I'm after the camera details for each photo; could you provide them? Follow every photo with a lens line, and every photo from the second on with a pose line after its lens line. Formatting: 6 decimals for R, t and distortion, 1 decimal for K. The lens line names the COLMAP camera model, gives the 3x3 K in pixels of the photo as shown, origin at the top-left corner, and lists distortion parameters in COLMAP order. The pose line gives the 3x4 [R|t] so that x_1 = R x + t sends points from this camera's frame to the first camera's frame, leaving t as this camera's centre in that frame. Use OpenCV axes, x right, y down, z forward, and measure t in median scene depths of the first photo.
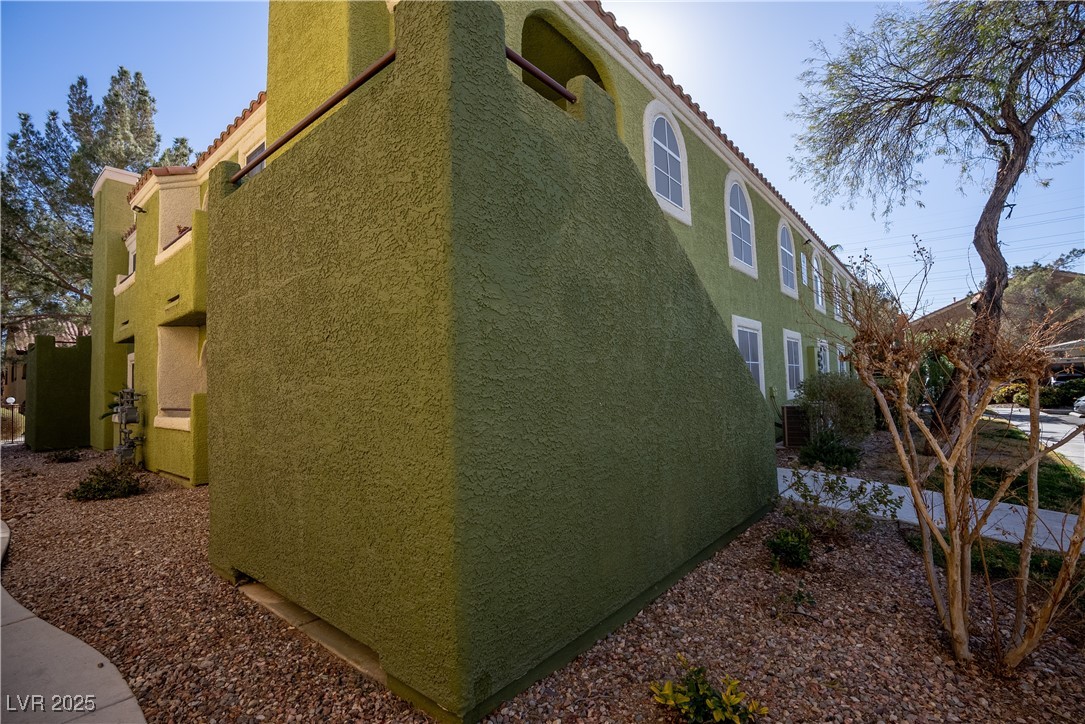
lens RADIAL K [[489.4, 0, 542.6], [0, 489.4, 365.7], [0, 0, 1]] dist [-0.001563, -0.000029]
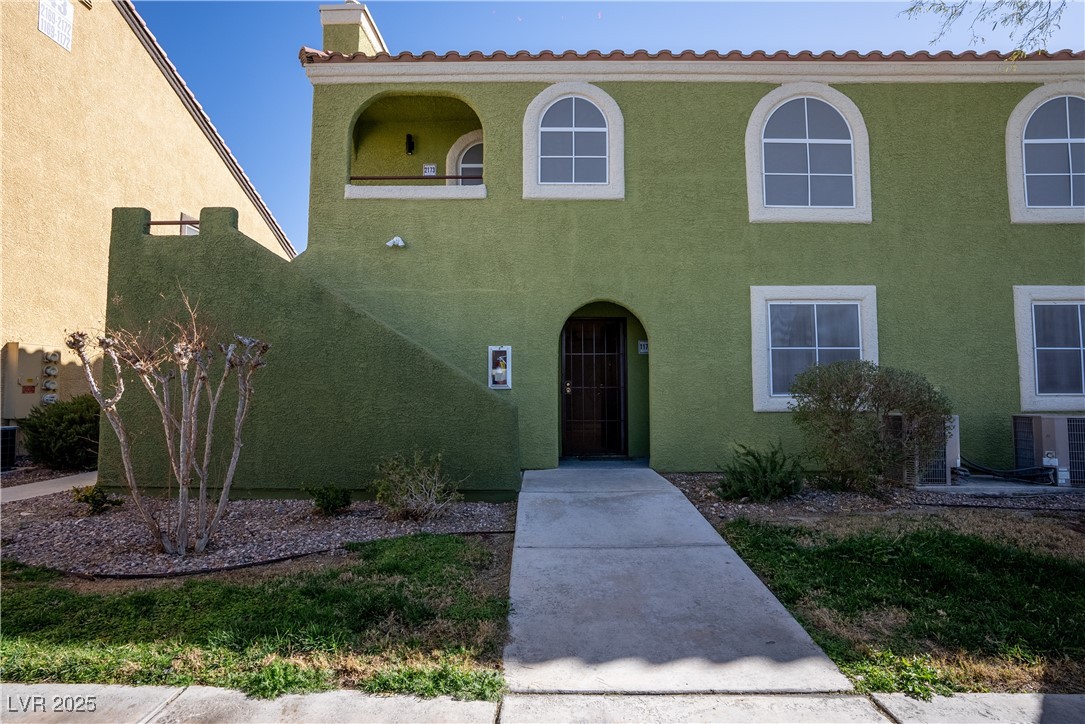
lens RADIAL K [[558.0, 0, 542.9], [0, 558.0, 363.3], [0, 0, 1]] dist [-0.000401, -0.000023]
pose [[0.638324, -0.006344, -0.769742, 2.389786], [0.021845, 0.999713, 0.009875, 0.018123], [0.769458, -0.023118, 0.638279, 0.561119]]
